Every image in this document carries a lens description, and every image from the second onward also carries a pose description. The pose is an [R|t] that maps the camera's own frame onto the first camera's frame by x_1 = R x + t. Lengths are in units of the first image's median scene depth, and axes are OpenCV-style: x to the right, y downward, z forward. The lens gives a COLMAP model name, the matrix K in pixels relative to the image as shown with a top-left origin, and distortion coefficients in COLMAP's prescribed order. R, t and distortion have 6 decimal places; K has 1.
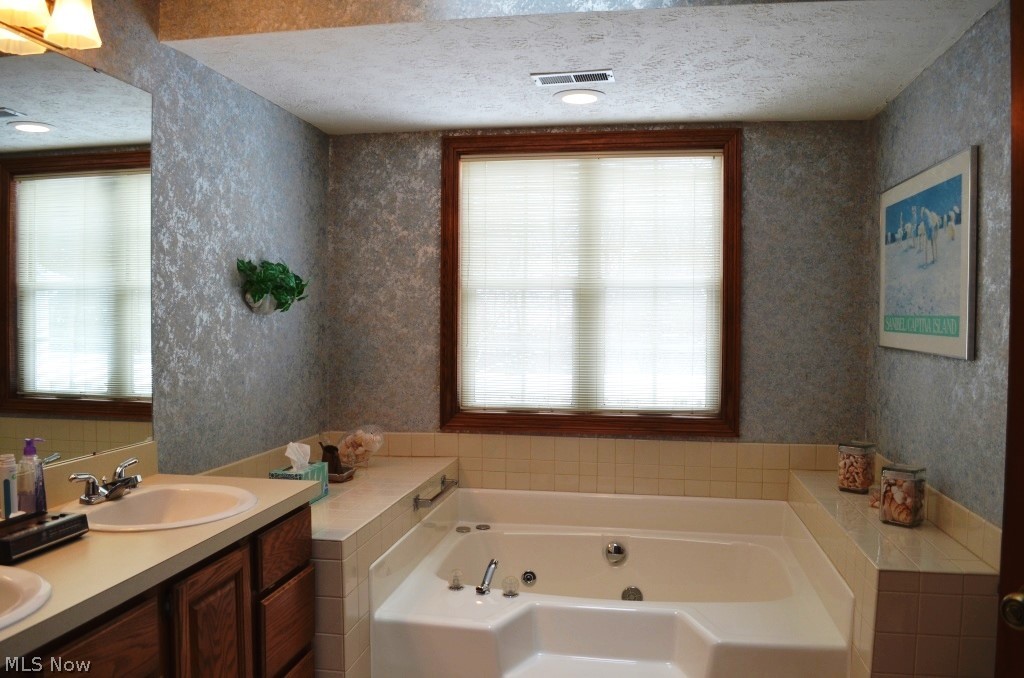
lens RADIAL K [[806.5, 0, 511.1], [0, 806.5, 339.5], [0, 0, 1]] dist [-0.080675, 0.007655]
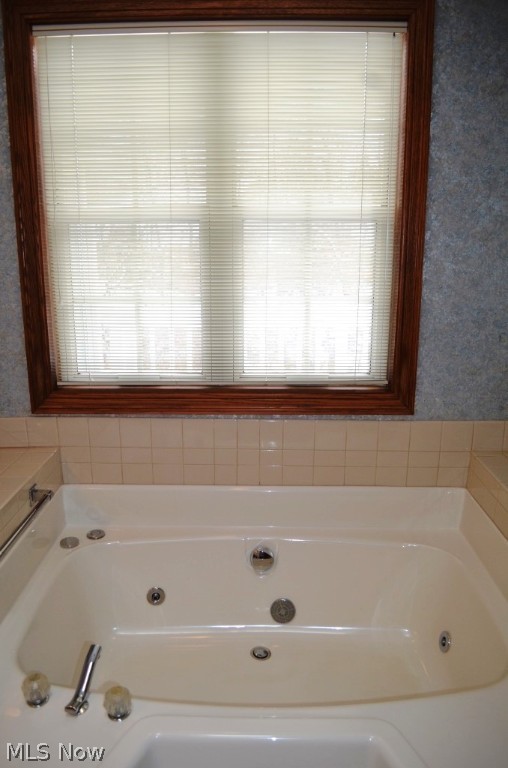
lens RADIAL K [[604.9, 0, 243.1], [0, 604.9, 391.8], [0, 0, 1]] dist [-0.080675, 0.007655]
pose [[0.989915, -0.043598, 0.134784, 0.036339], [0.011151, 0.972492, 0.232668, -0.040733], [-0.141221, -0.228819, 0.963171, 0.444793]]
